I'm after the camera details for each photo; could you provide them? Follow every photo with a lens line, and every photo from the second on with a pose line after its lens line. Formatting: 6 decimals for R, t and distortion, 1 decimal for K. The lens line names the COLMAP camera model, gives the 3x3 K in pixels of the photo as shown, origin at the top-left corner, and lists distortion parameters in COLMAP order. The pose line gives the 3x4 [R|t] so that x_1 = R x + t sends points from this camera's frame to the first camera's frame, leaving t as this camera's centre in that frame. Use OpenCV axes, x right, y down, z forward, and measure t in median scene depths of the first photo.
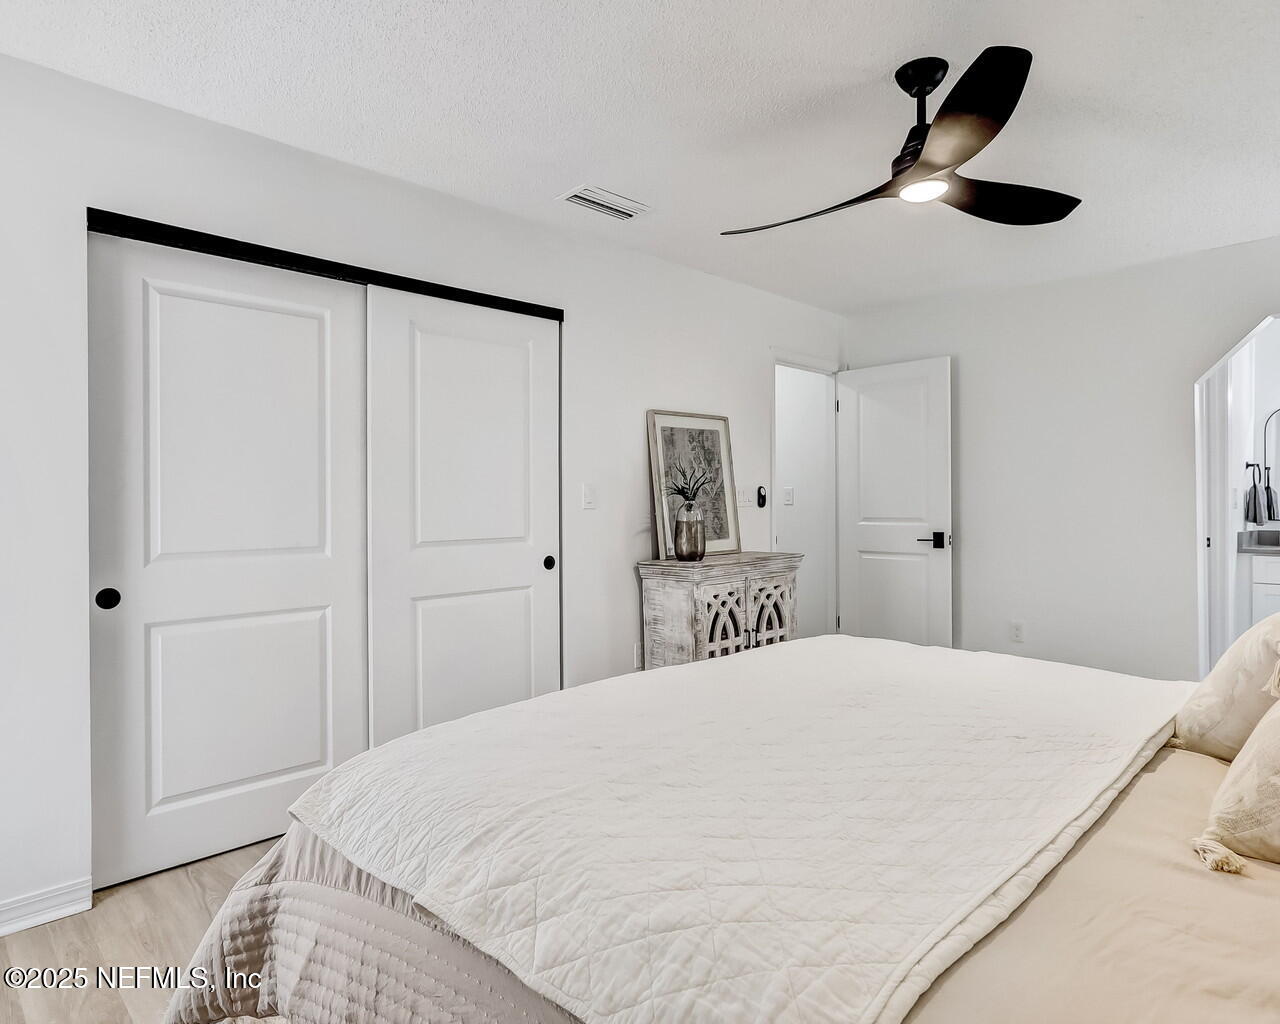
lens RADIAL K [[769.6, 0, 639.1], [0, 769.6, 505.8], [0, 0, 1]] dist [-0.005174, 0.000793]
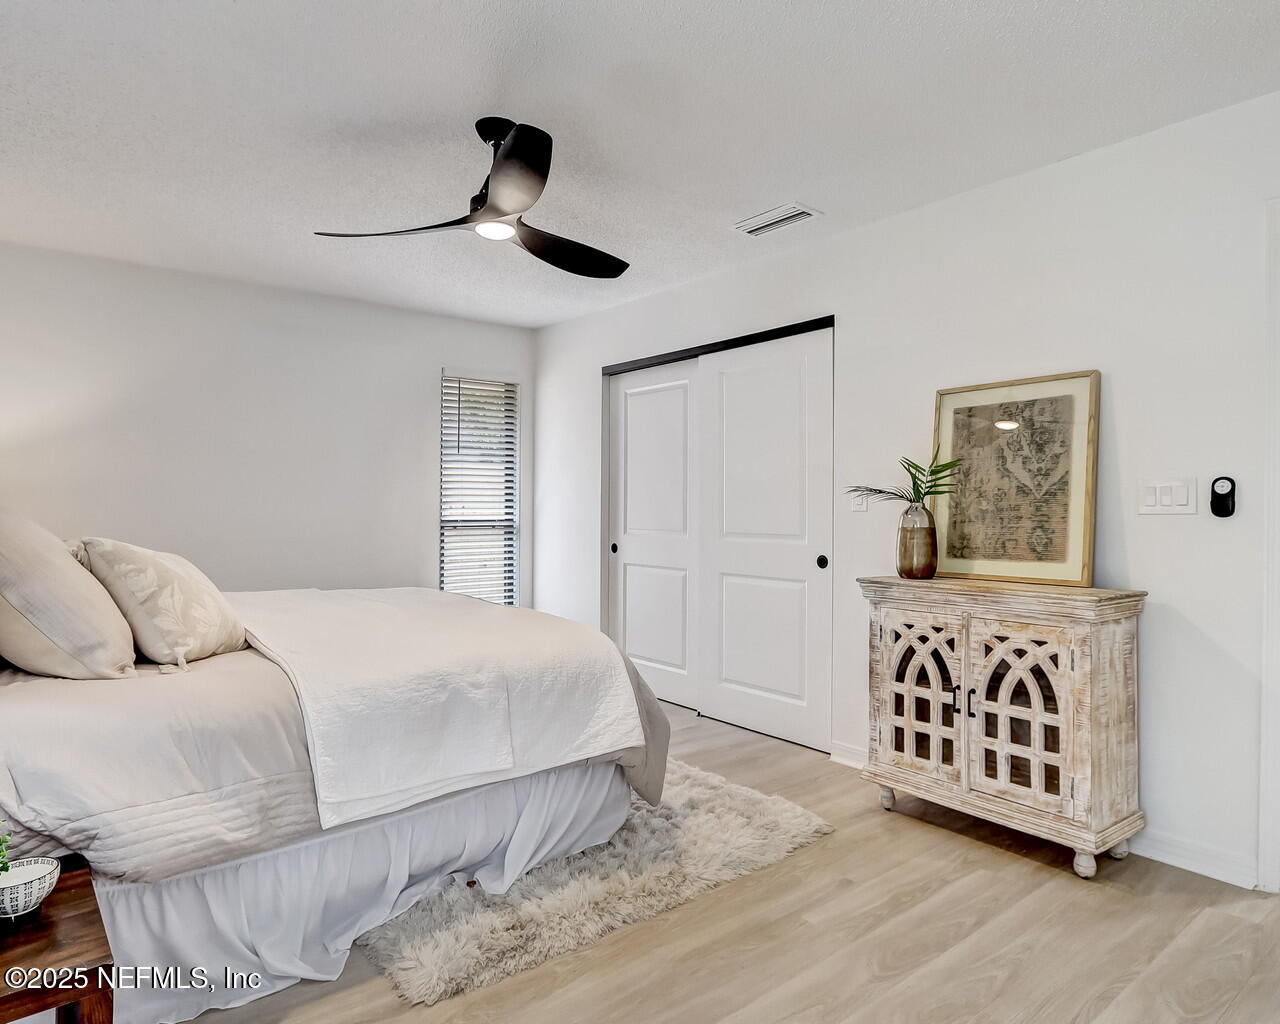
lens RADIAL K [[769.6, 0, 640.4], [0, 769.6, 511.3], [0, 0, 1]] dist [-0.005174, 0.000793]
pose [[-0.081624, 0.016802, -0.996522, 0.872862], [-0.003656, 0.999846, 0.017157, -0.010722], [0.996656, 0.005043, -0.081550, 0.771030]]
